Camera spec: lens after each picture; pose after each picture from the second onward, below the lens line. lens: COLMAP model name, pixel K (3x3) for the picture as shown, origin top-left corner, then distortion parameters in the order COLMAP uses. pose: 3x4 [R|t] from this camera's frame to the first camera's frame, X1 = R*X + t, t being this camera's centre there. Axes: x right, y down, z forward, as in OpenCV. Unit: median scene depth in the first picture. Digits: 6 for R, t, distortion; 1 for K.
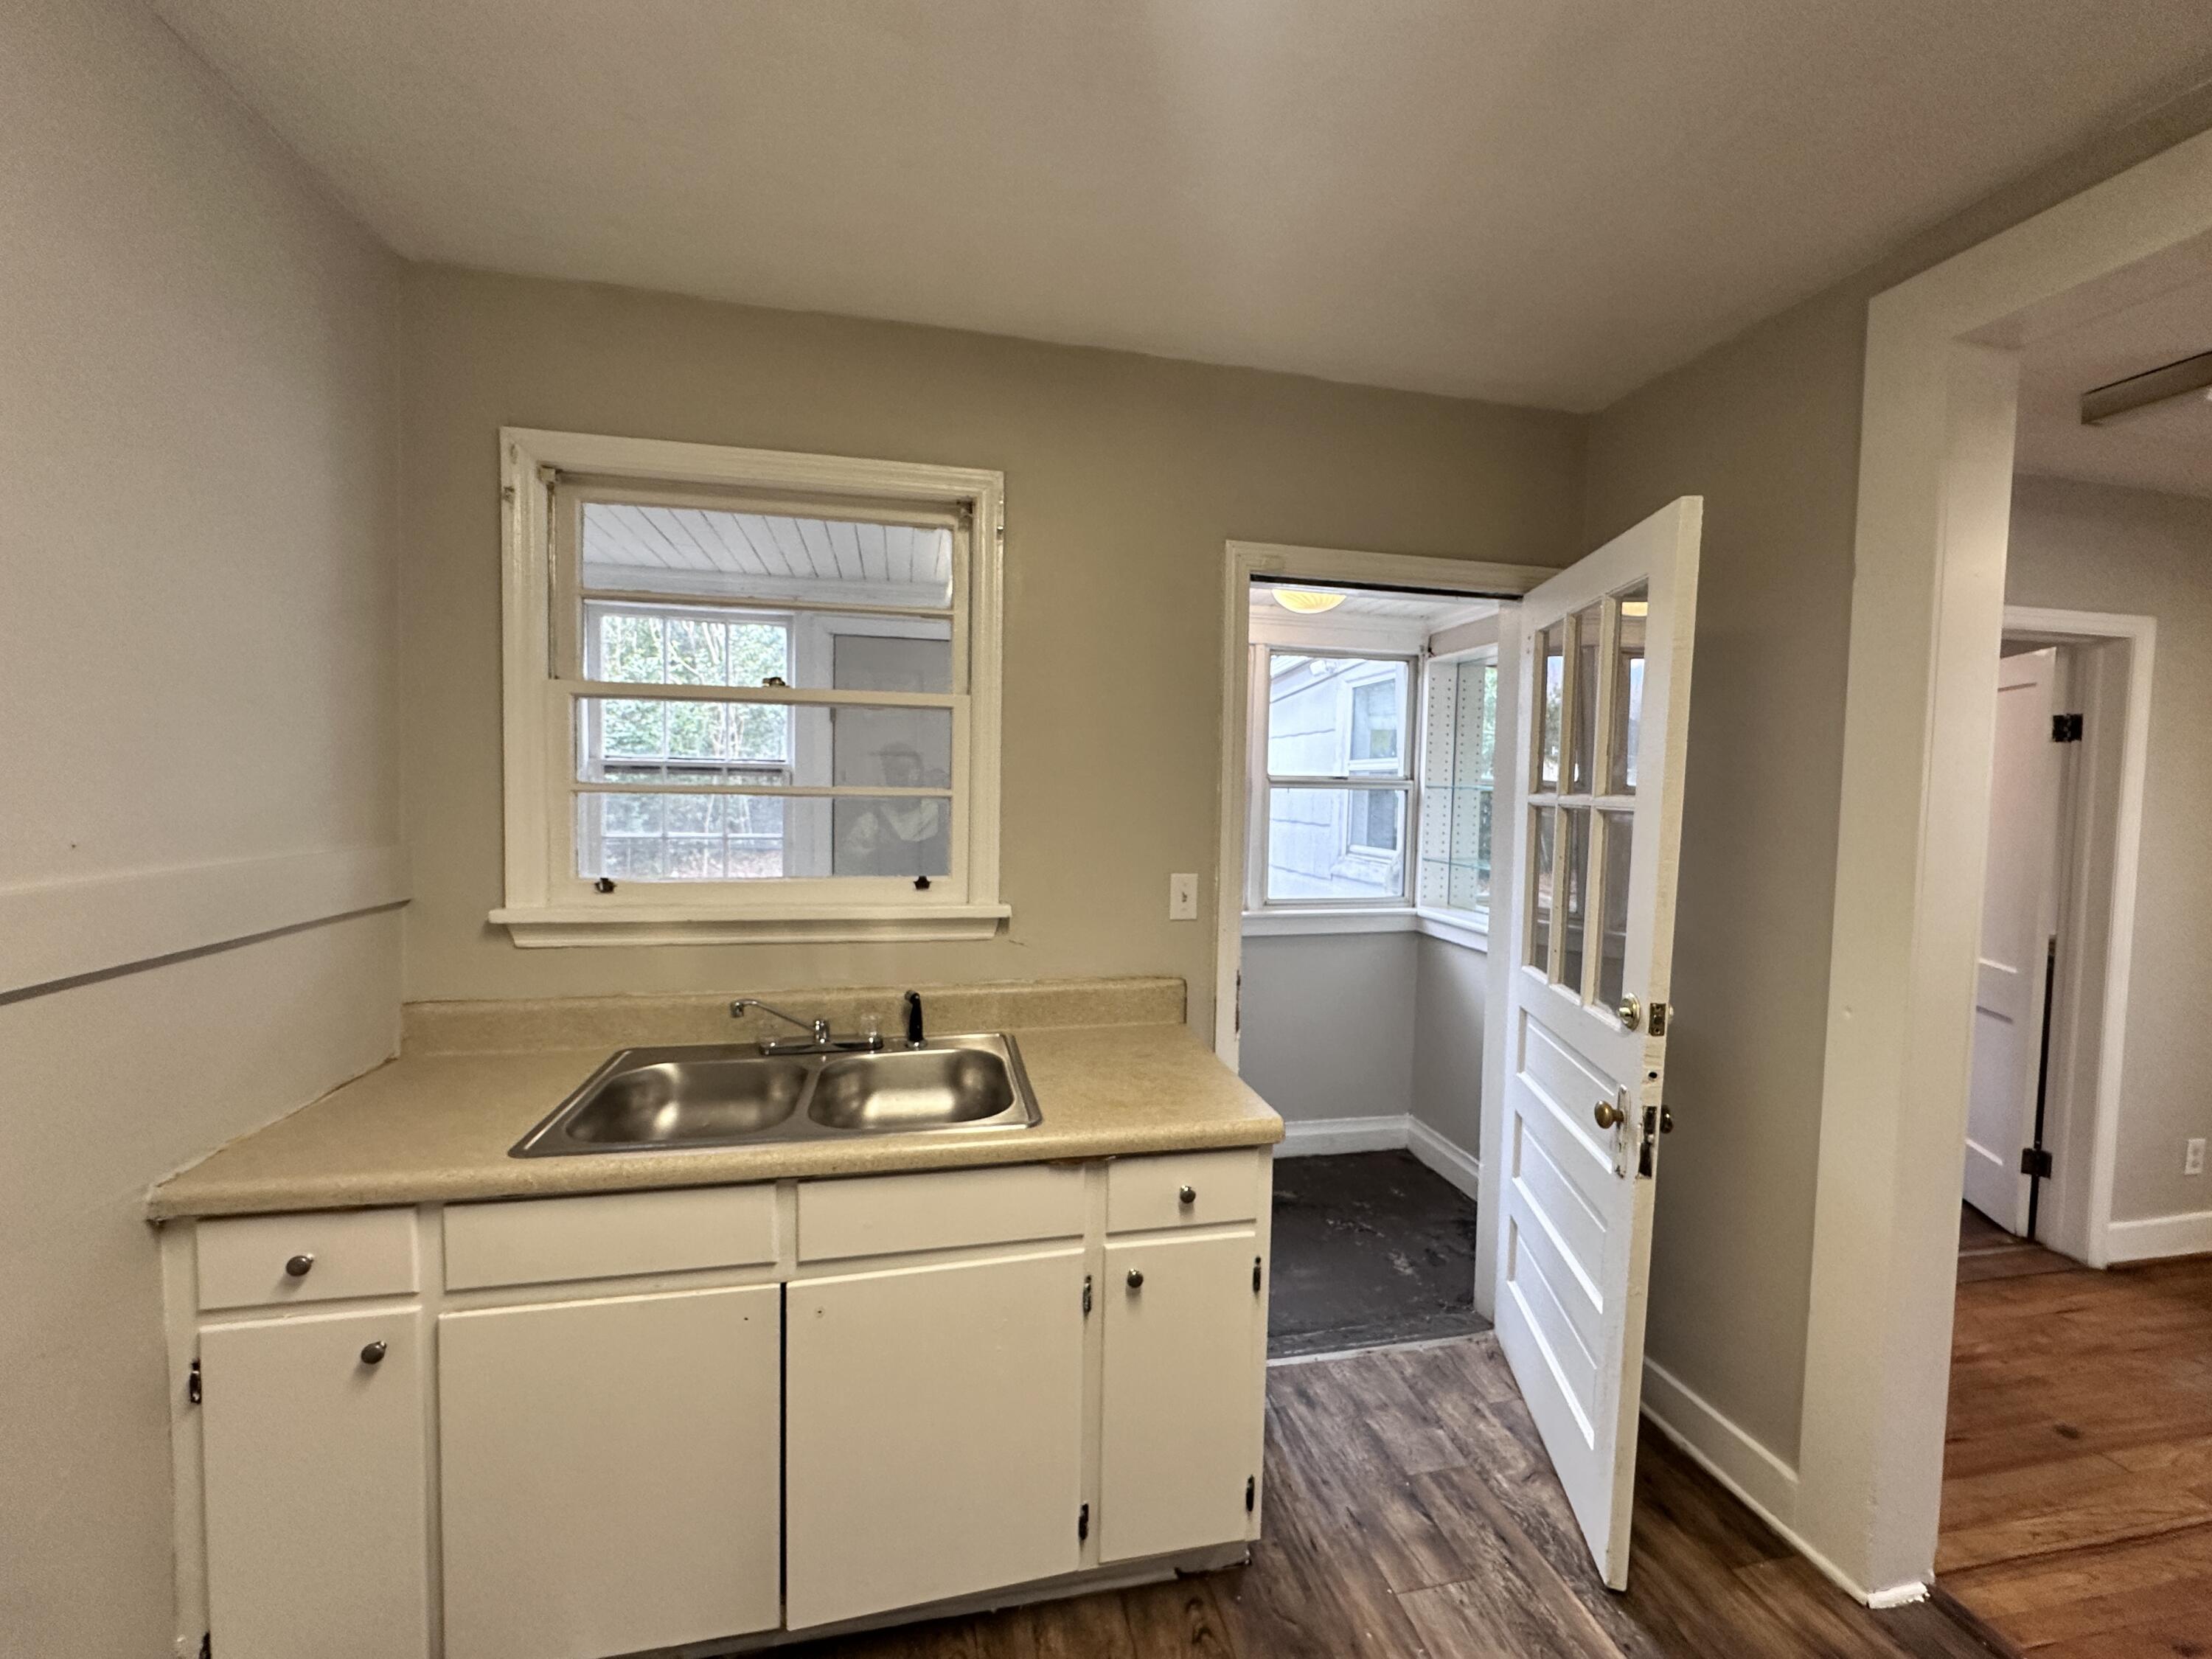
lens RADIAL K [[881.5, 0, 1105.3], [0, 881.5, 815.8], [0, 0, 1]] dist [-0.003026, 0.000742]
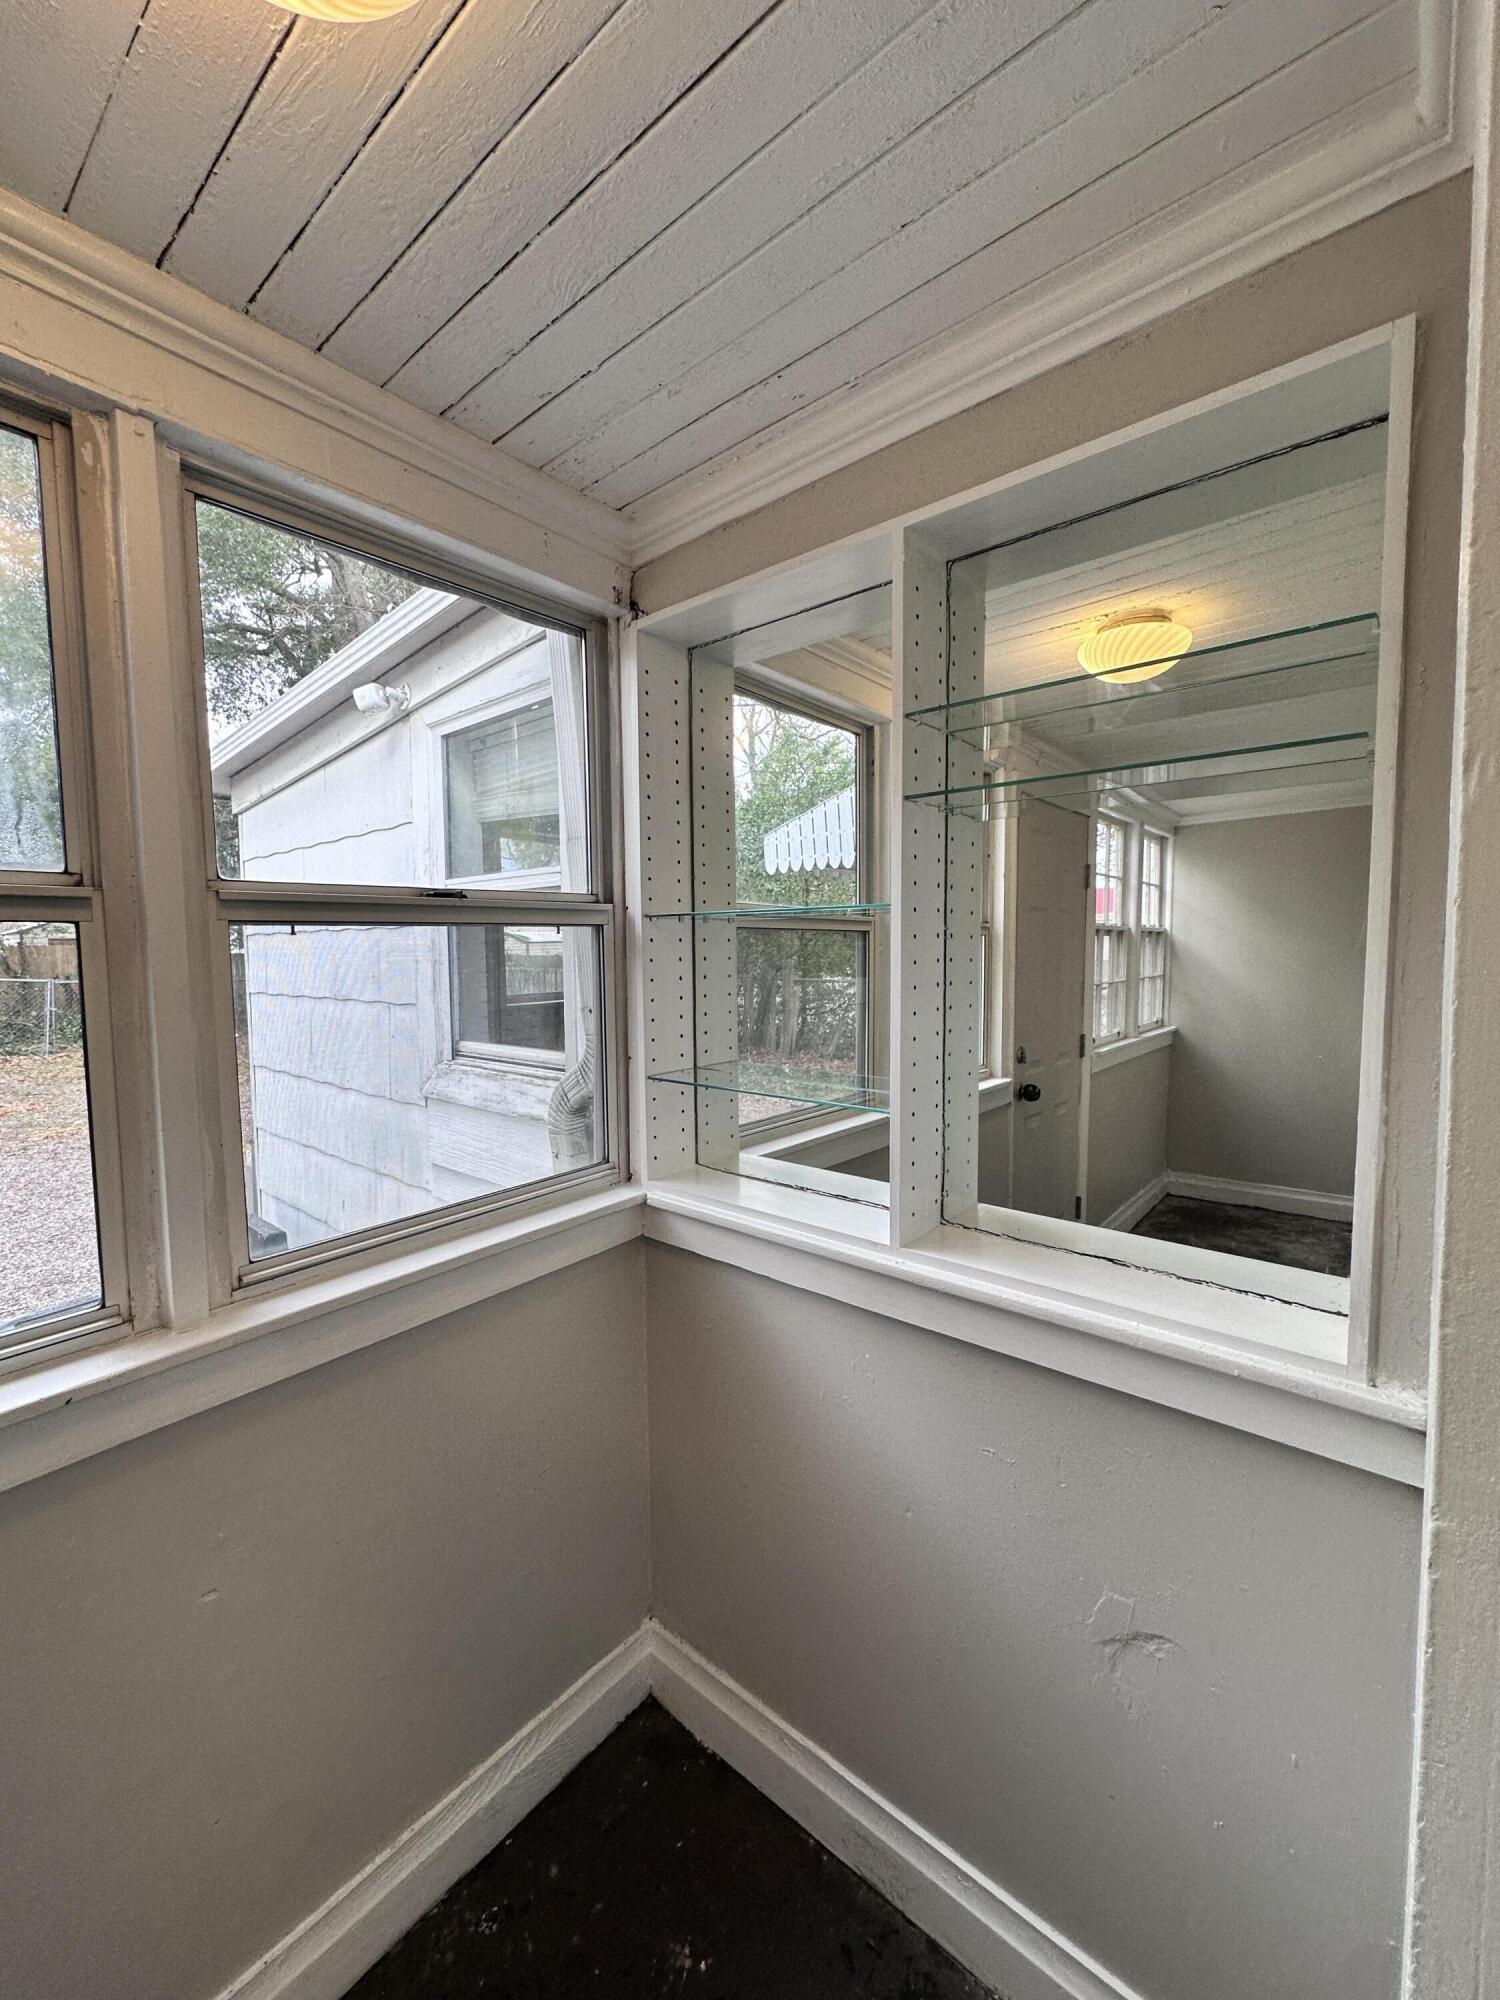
lens RADIAL K [[797.0, 0, 753.8], [0, 797.0, 999.2], [0, 0, 1]] dist [-0.003026, 0.000742]
pose [[0.783634, -0.076941, 0.616440, 0.153915], [0.055412, 0.997002, 0.054000, -0.009615], [-0.618746, -0.008158, 0.785548, 0.639968]]
